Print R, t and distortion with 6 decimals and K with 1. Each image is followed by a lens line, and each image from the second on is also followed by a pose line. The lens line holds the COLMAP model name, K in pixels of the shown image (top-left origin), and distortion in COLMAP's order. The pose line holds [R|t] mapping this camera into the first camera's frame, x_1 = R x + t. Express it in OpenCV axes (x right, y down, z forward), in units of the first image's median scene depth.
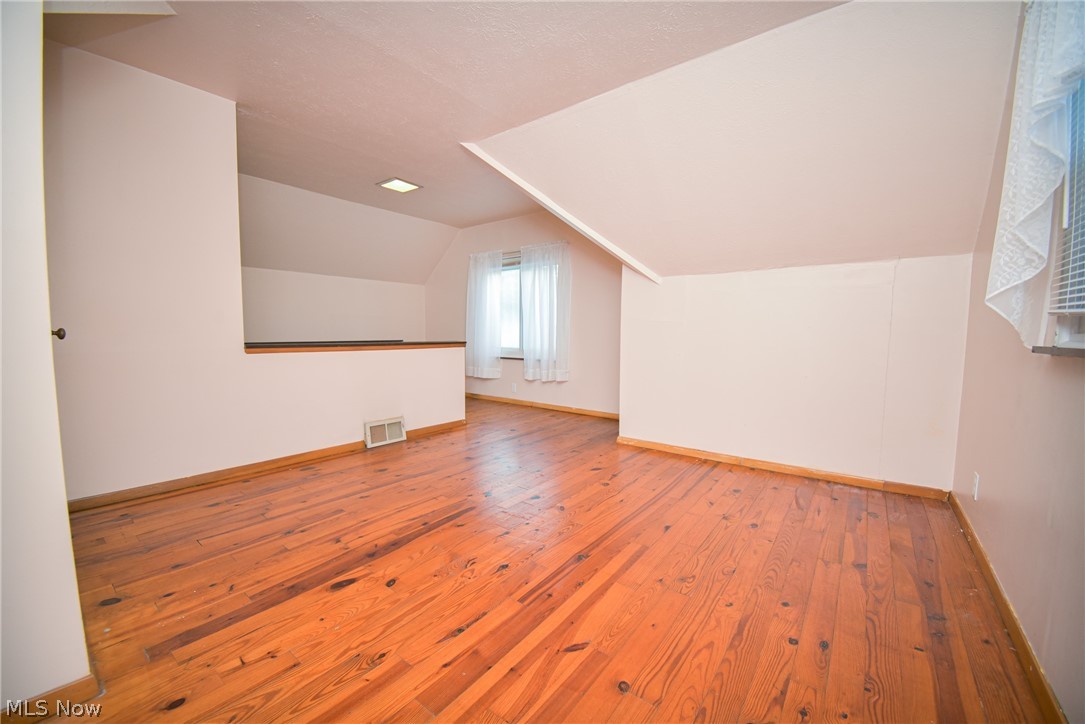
lens RADIAL K [[421.1, 0, 542.5], [0, 421.1, 362.0], [0, 0, 1]] dist [0.002020, -0.016226]
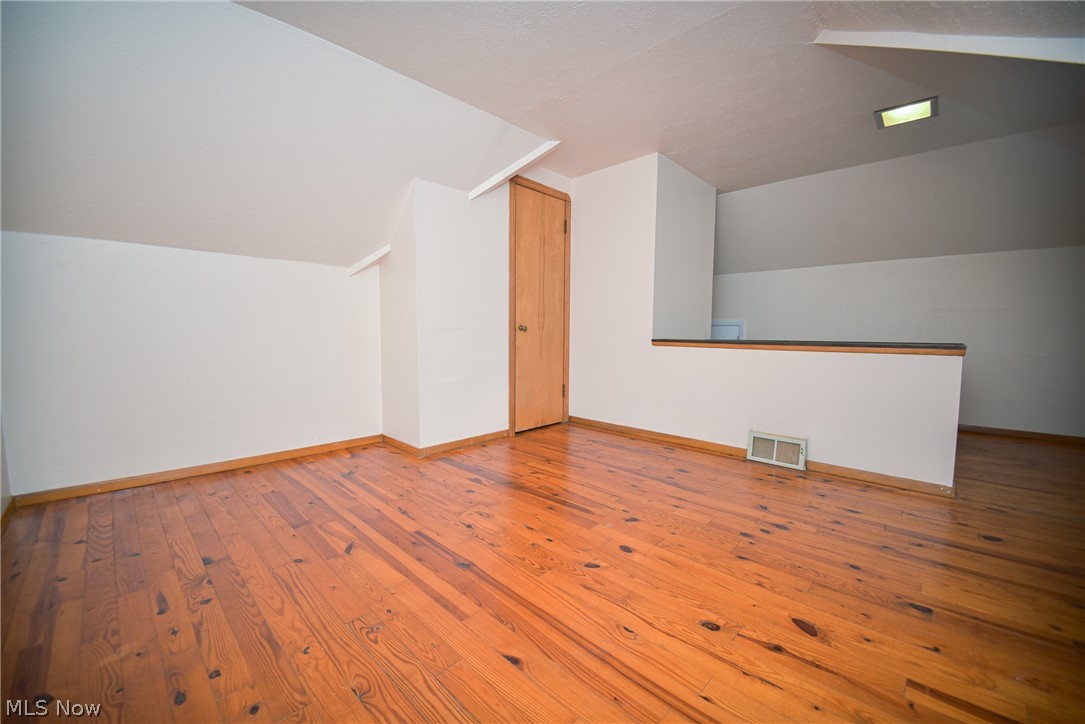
lens RADIAL K [[421.1, 0, 542.5], [0, 421.1, 362.0], [0, 0, 1]] dist [0.002020, -0.016226]
pose [[-0.110312, 0.067080, -0.991631, 0.825794], [-0.080043, 0.993879, 0.076137, -0.052938], [0.990669, 0.087772, -0.104267, 1.060562]]
